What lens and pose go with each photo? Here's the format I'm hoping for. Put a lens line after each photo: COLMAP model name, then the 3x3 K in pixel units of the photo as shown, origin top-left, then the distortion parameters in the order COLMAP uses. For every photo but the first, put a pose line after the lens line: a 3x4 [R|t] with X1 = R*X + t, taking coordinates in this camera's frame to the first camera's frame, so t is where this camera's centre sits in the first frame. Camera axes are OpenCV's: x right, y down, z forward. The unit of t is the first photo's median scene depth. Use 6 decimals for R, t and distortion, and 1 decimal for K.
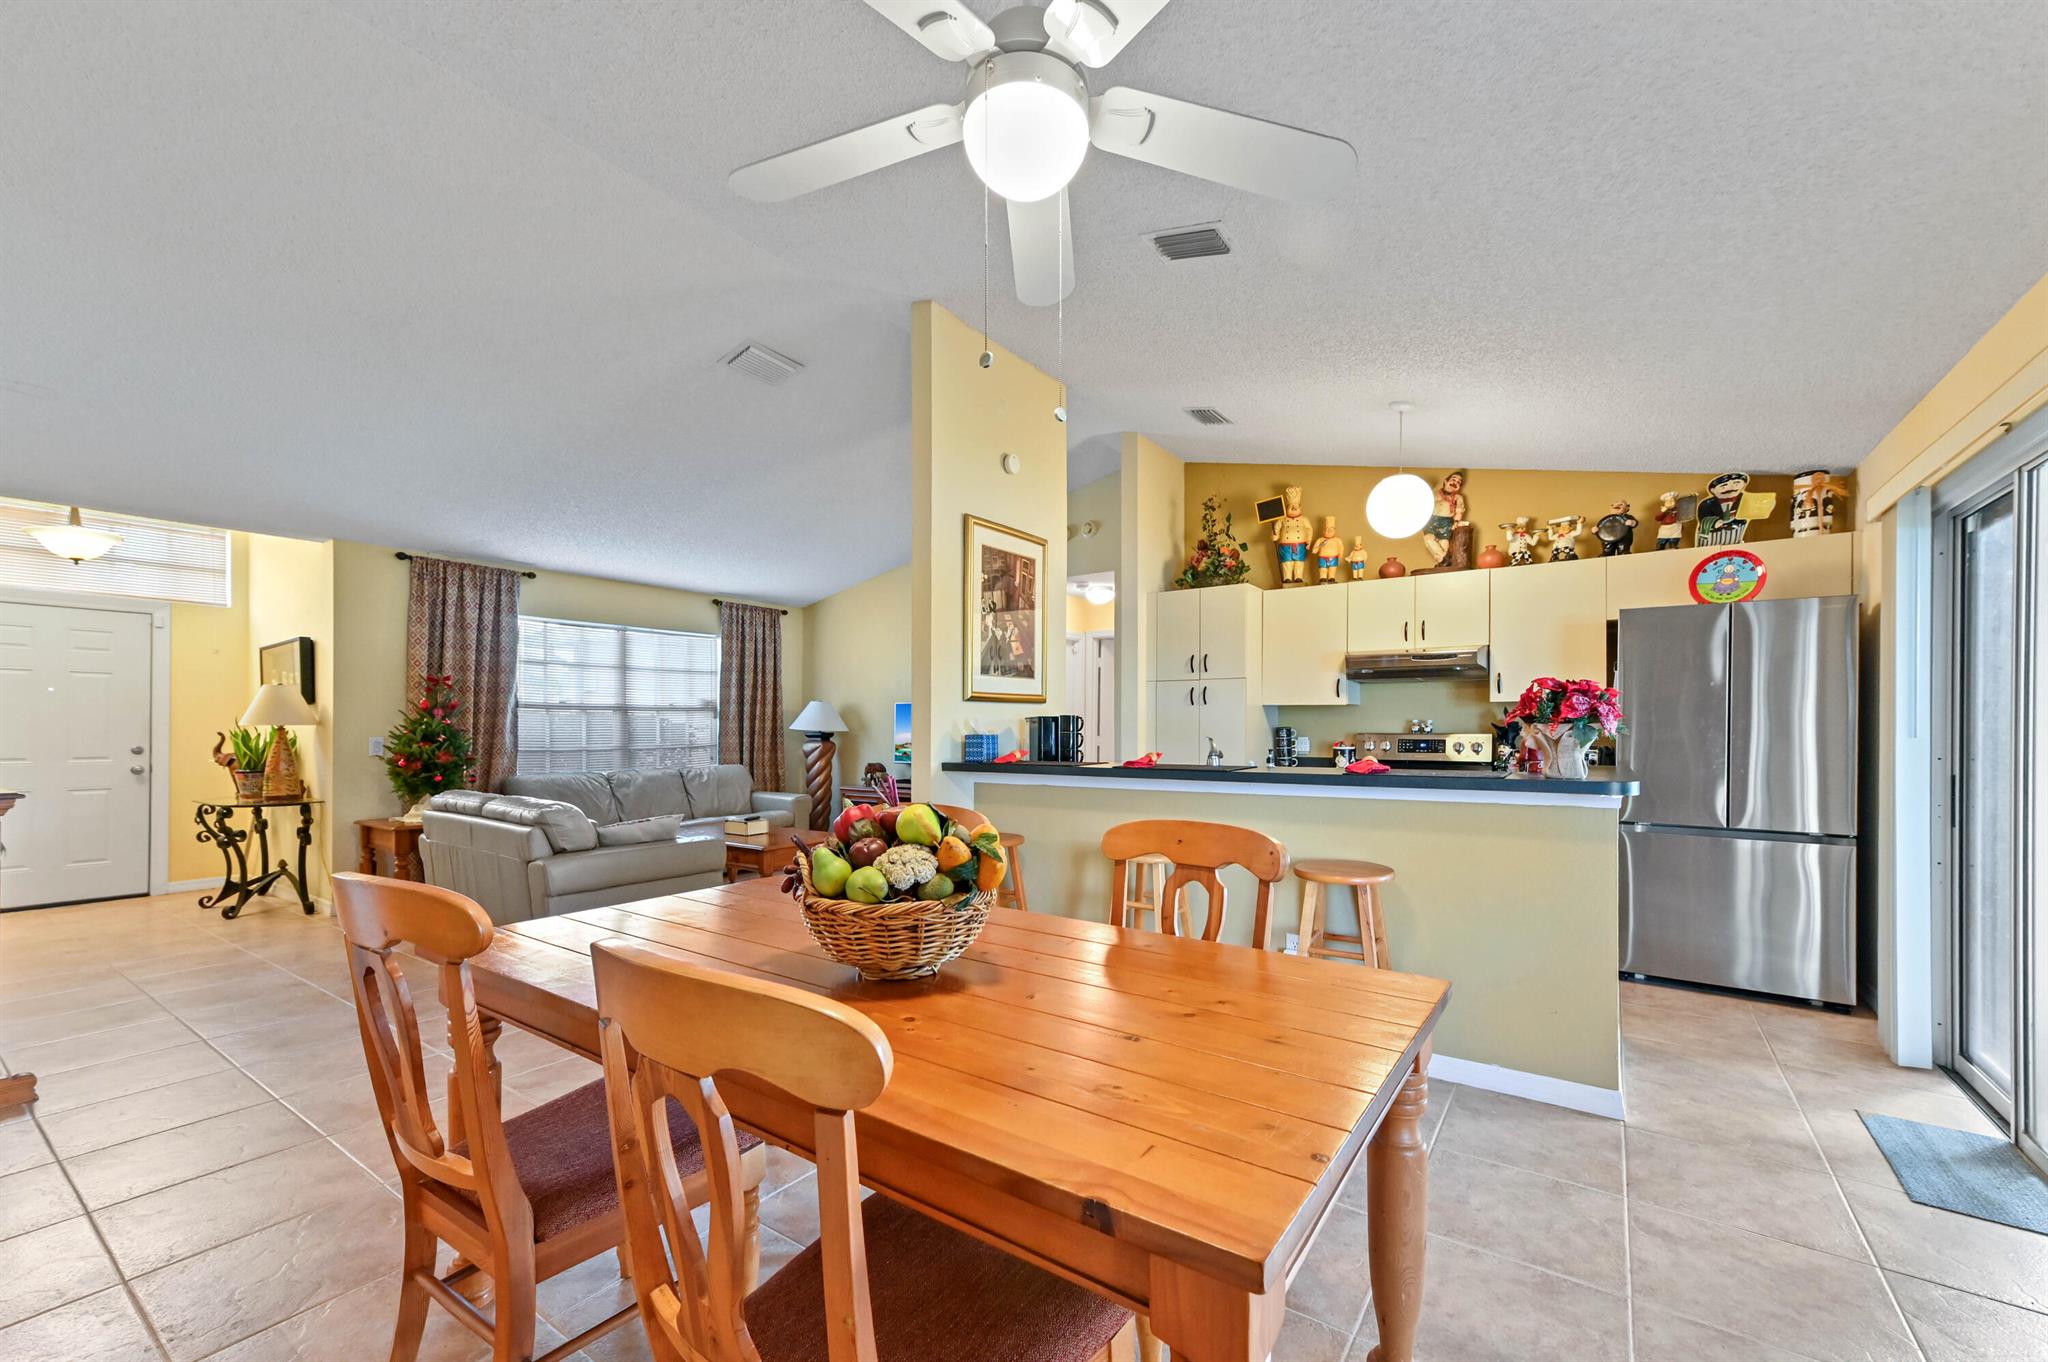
lens RADIAL K [[814.3, 0, 1032.9], [0, 814.3, 723.9], [0, 0, 1]] dist [0.012250, -0.000297]
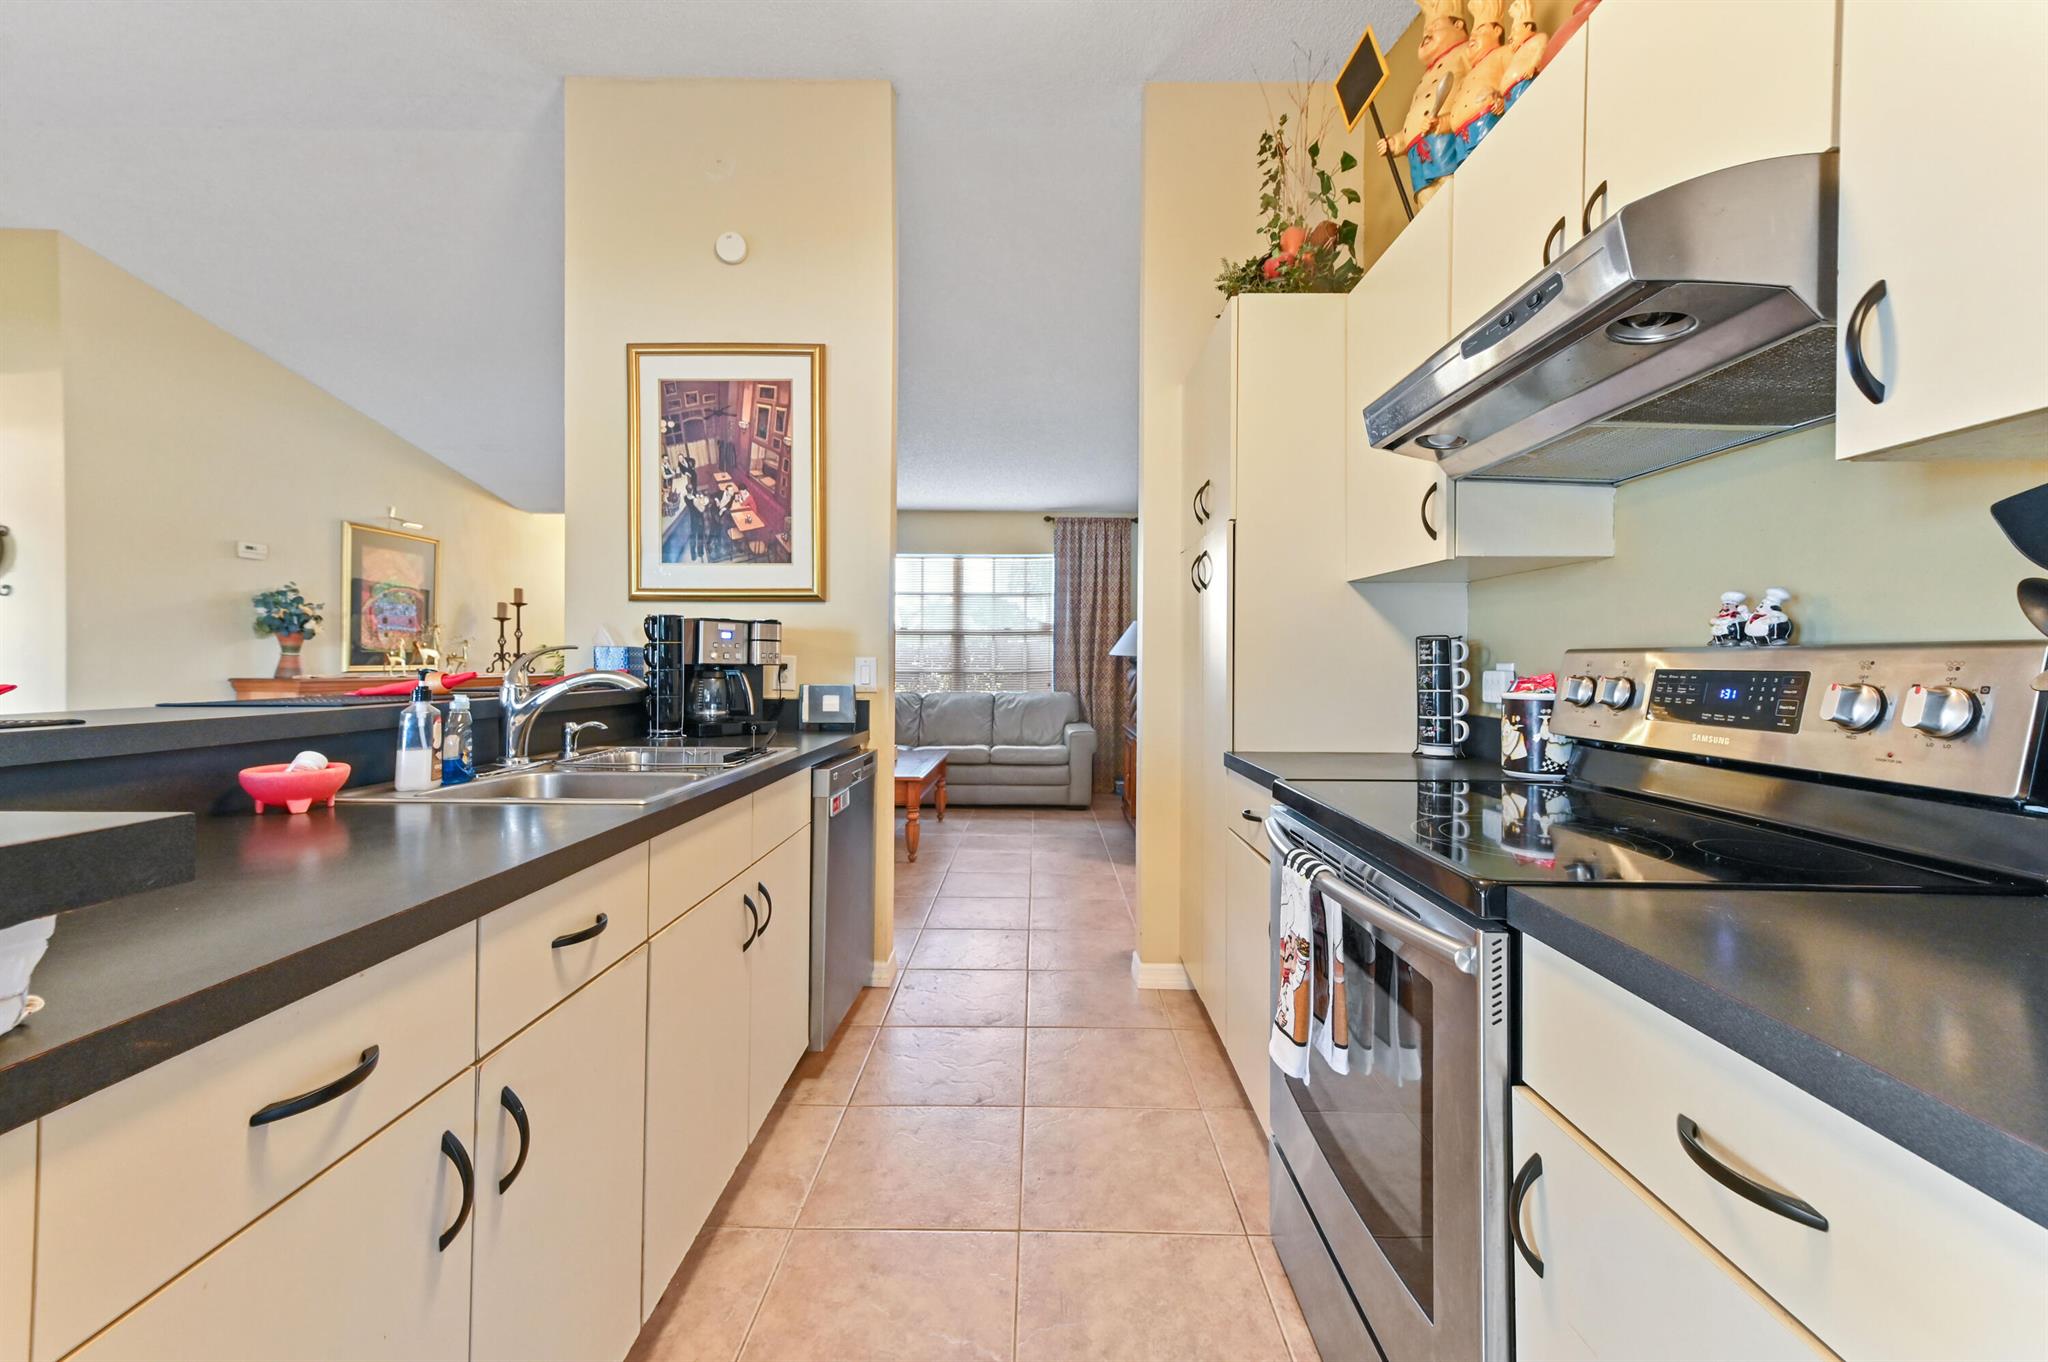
lens RADIAL K [[814.3, 0, 1040.8], [0, 814.3, 681.2], [0, 0, 1]] dist [0.012250, -0.000297]
pose [[0.554631, 0.025632, -0.831702, 0.531438], [-0.004402, 0.999602, 0.027871, 0.015687], [0.832085, -0.011797, 0.554523, 0.641545]]
